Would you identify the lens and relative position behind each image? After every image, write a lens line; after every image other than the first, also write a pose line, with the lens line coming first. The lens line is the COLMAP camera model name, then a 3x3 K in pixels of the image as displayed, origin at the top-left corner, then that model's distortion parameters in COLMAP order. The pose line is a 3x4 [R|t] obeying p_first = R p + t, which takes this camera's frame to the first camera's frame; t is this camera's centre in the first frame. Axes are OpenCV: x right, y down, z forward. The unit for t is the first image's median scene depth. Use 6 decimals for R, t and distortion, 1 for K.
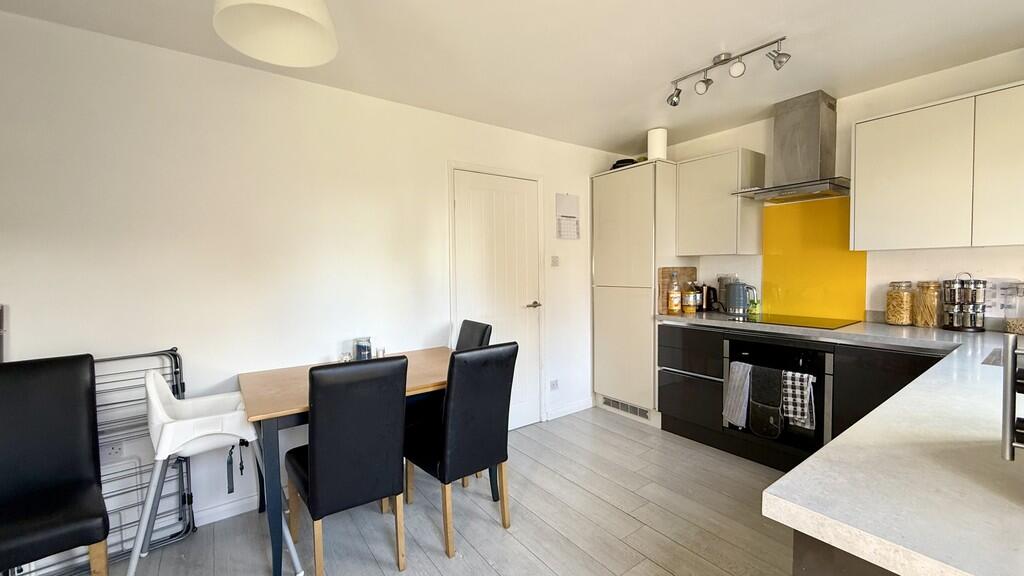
lens RADIAL K [[403.9, 0, 512.5], [0, 403.9, 285.7], [0, 0, 1]] dist [-0.000675, 0.000582]
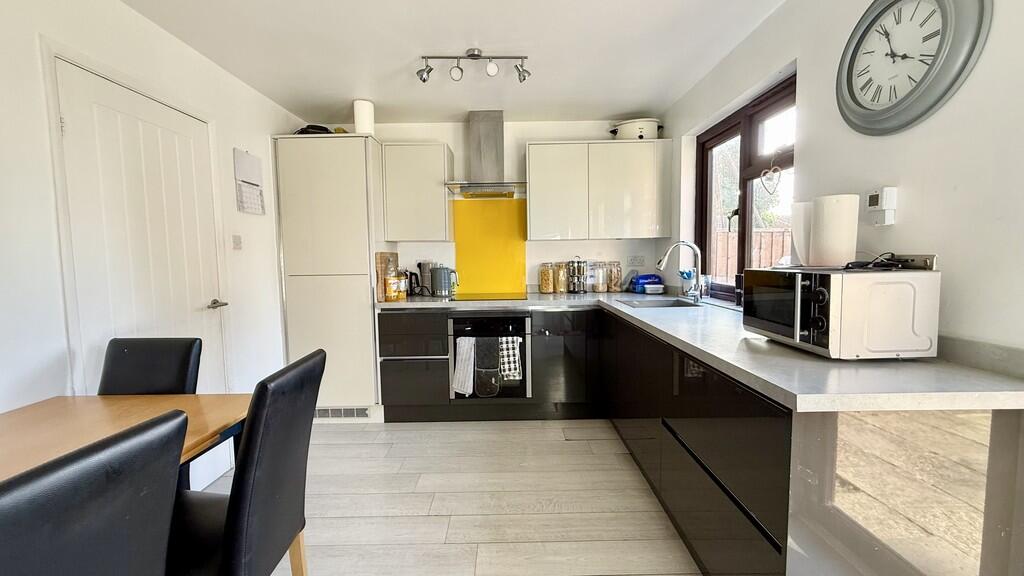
lens RADIAL K [[403.9, 0, 511.8], [0, 403.9, 286.3], [0, 0, 1]] dist [-0.000675, 0.000582]
pose [[0.592027, -0.054405, 0.804080, -0.226768], [0.039094, 0.998483, 0.038774, 0.010645], [-0.804970, 0.008480, 0.593255, 0.212928]]
